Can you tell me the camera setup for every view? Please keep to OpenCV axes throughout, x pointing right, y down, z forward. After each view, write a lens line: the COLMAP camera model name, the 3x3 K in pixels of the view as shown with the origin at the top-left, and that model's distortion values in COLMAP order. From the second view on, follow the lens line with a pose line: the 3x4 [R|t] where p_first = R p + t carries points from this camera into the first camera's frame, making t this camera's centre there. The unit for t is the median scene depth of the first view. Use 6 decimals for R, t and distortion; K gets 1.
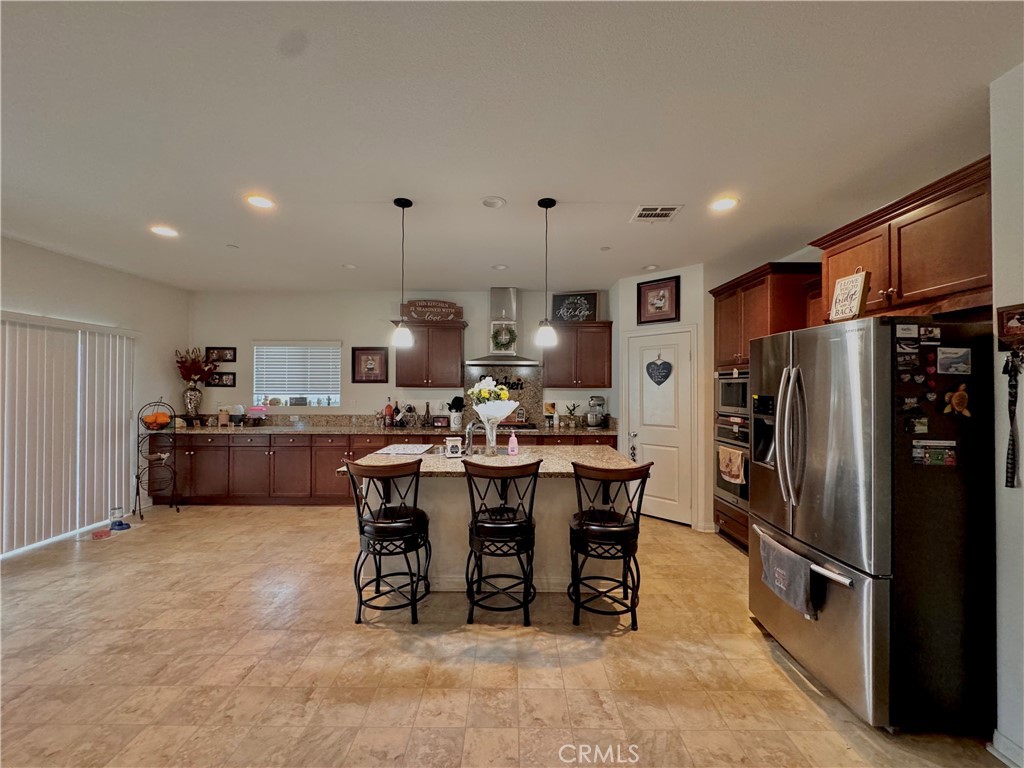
lens RADIAL K [[409.6, 0, 508.3], [0, 409.6, 384.7], [0, 0, 1]] dist [-0.001953, -0.000107]
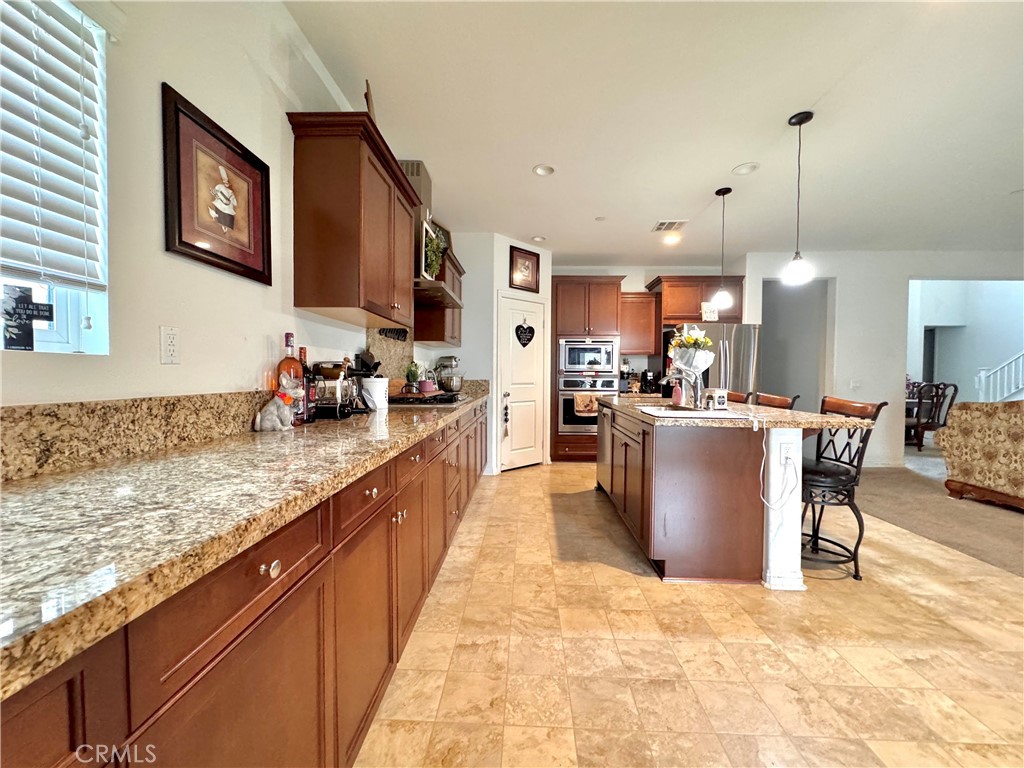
lens RADIAL K [[409.6, 0, 512.6], [0, 409.6, 384.7], [0, 0, 1]] dist [-0.001953, -0.000107]
pose [[0.026660, -0.028193, 0.999247, -0.760162], [-0.014363, 0.999488, 0.028583, 0.073948], [-0.999541, -0.015114, 0.026242, 1.031095]]
